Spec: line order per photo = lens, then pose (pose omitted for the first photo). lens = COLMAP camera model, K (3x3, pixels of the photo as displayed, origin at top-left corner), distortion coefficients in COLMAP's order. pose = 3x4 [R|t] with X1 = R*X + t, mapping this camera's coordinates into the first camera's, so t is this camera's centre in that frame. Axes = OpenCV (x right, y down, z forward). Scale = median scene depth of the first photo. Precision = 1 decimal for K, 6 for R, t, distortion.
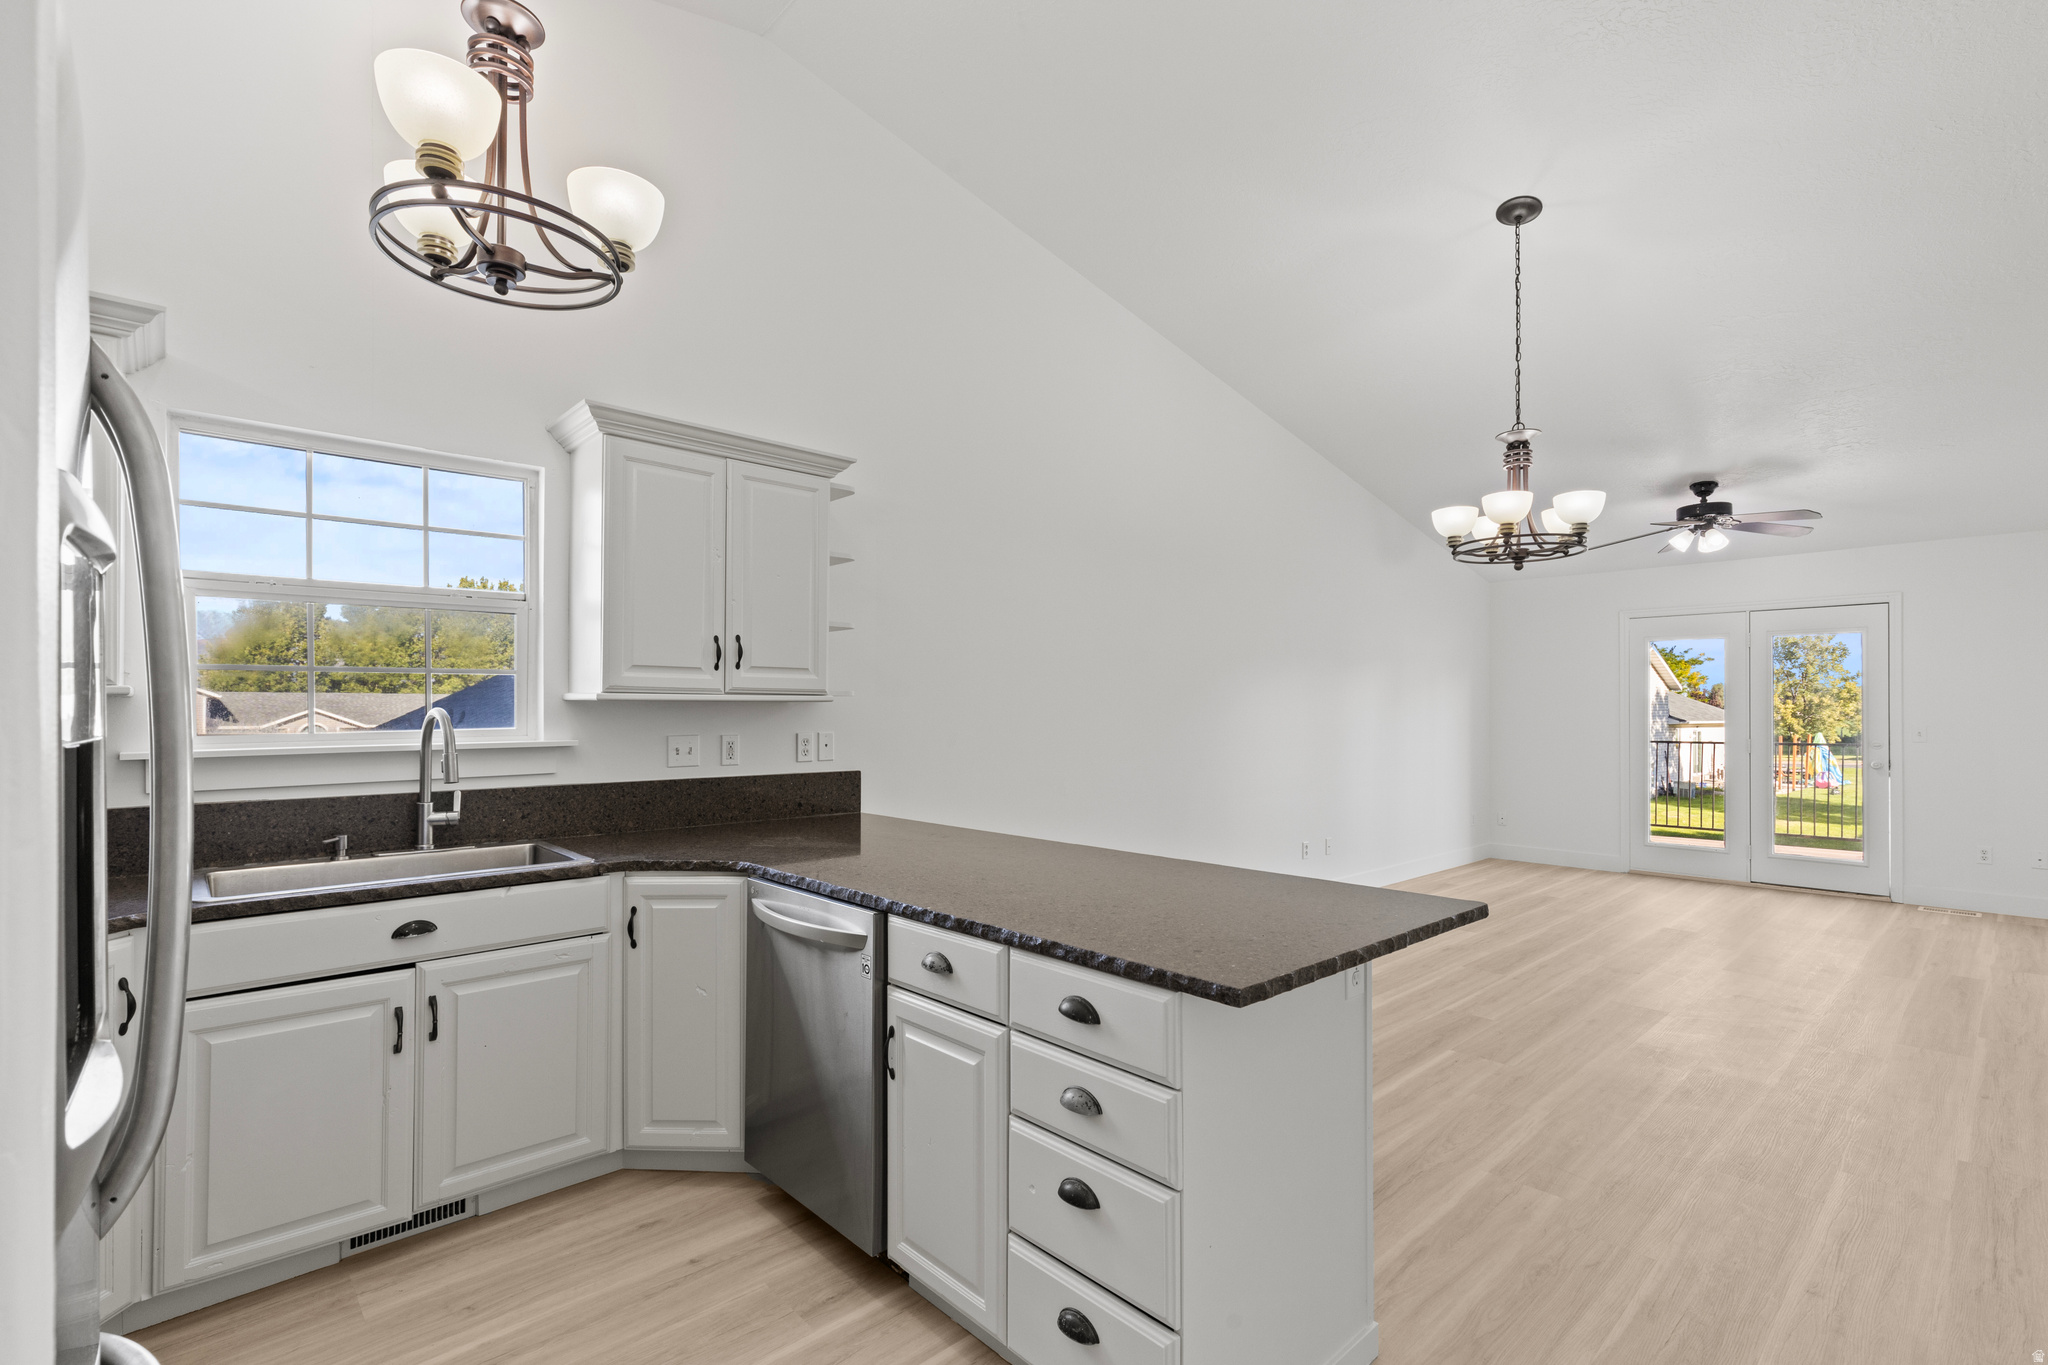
lens RADIAL K [[939.2, 0, 1022.3], [0, 939.2, 701.2], [0, 0, 1]] dist [-0.014102, -0.001117]
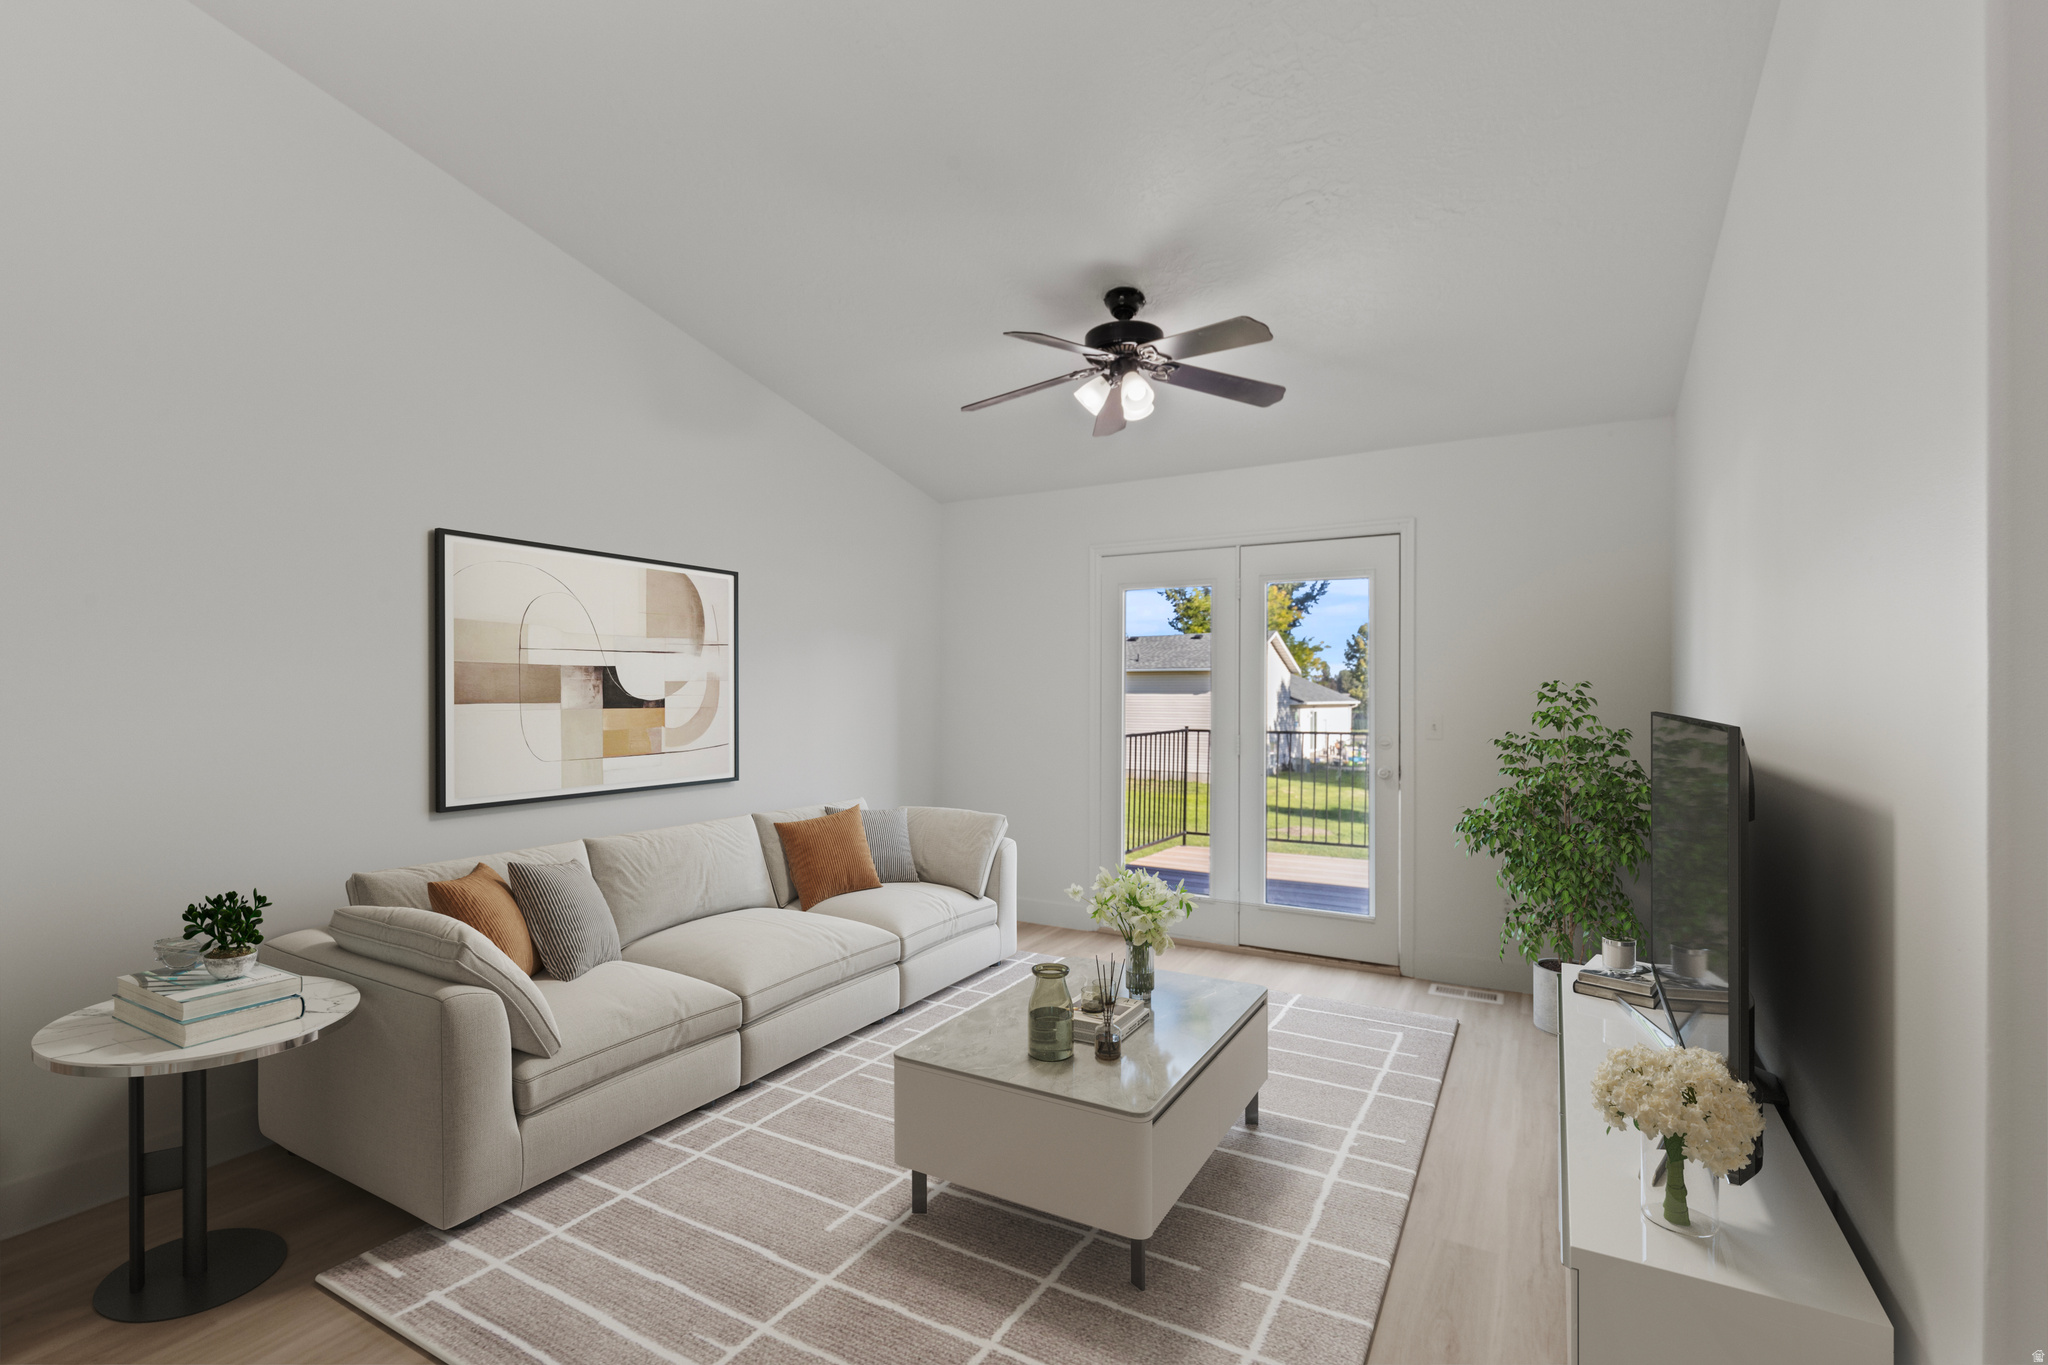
lens RADIAL K [[939.2, 0, 1018.9], [0, 939.2, 676.7], [0, 0, 1]] dist [-0.014102, -0.001117]
pose [[0.952031, -0.007437, 0.305911, 0.153956], [0.011666, 0.999860, -0.011998, 0.003899], [-0.305779, 0.014991, 0.951984, 0.146131]]
